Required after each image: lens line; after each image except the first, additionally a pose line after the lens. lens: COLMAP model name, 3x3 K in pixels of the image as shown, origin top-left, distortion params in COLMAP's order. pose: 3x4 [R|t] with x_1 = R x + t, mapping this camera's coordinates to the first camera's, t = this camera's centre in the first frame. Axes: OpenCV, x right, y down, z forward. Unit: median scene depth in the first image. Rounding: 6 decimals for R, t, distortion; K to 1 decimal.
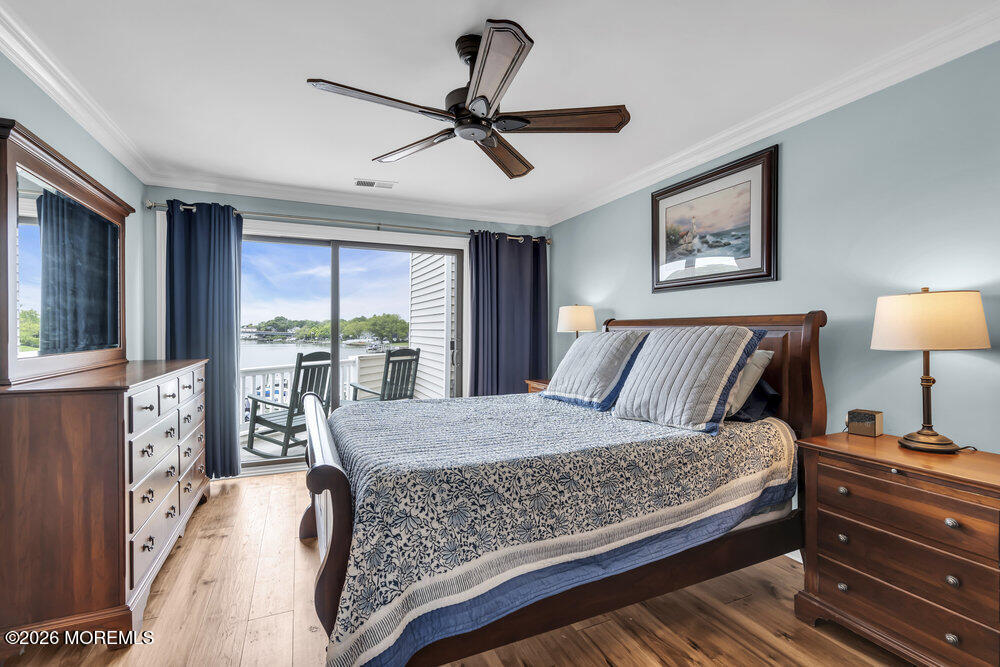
lens RADIAL K [[447.4, 0, 496.6], [0, 447.4, 335.3], [0, 0, 1]] dist [-0.007961, 0.001373]
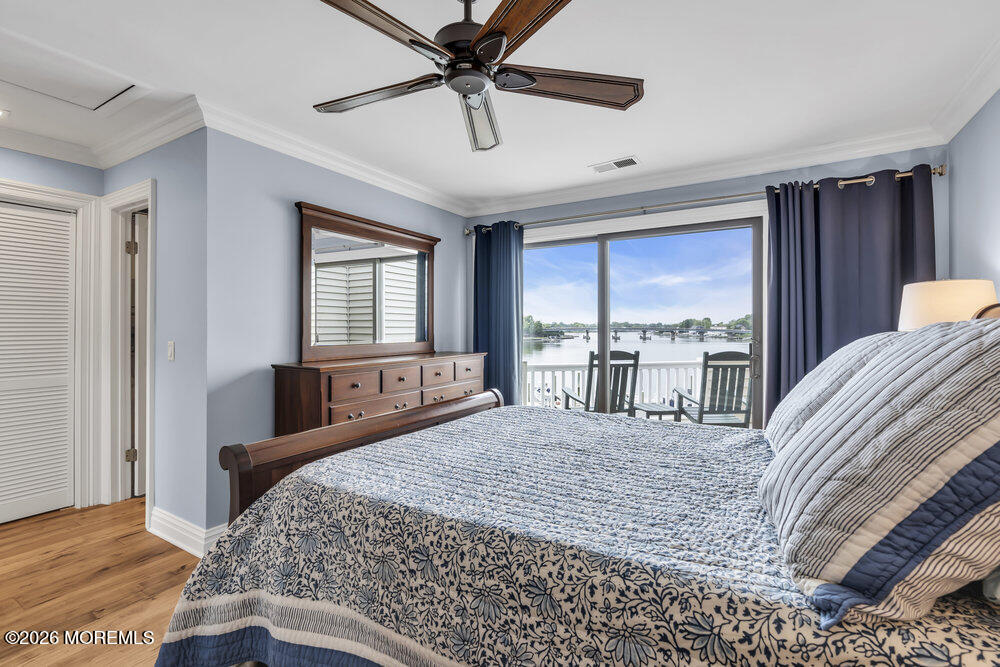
lens RADIAL K [[447.4, 0, 496.5], [0, 447.4, 324.9], [0, 0, 1]] dist [-0.007961, 0.001373]
pose [[0.584023, -0.007237, -0.811705, 0.582860], [-0.008057, 0.999859, -0.014712, -0.007489], [0.811697, 0.015132, 0.583883, 0.539669]]
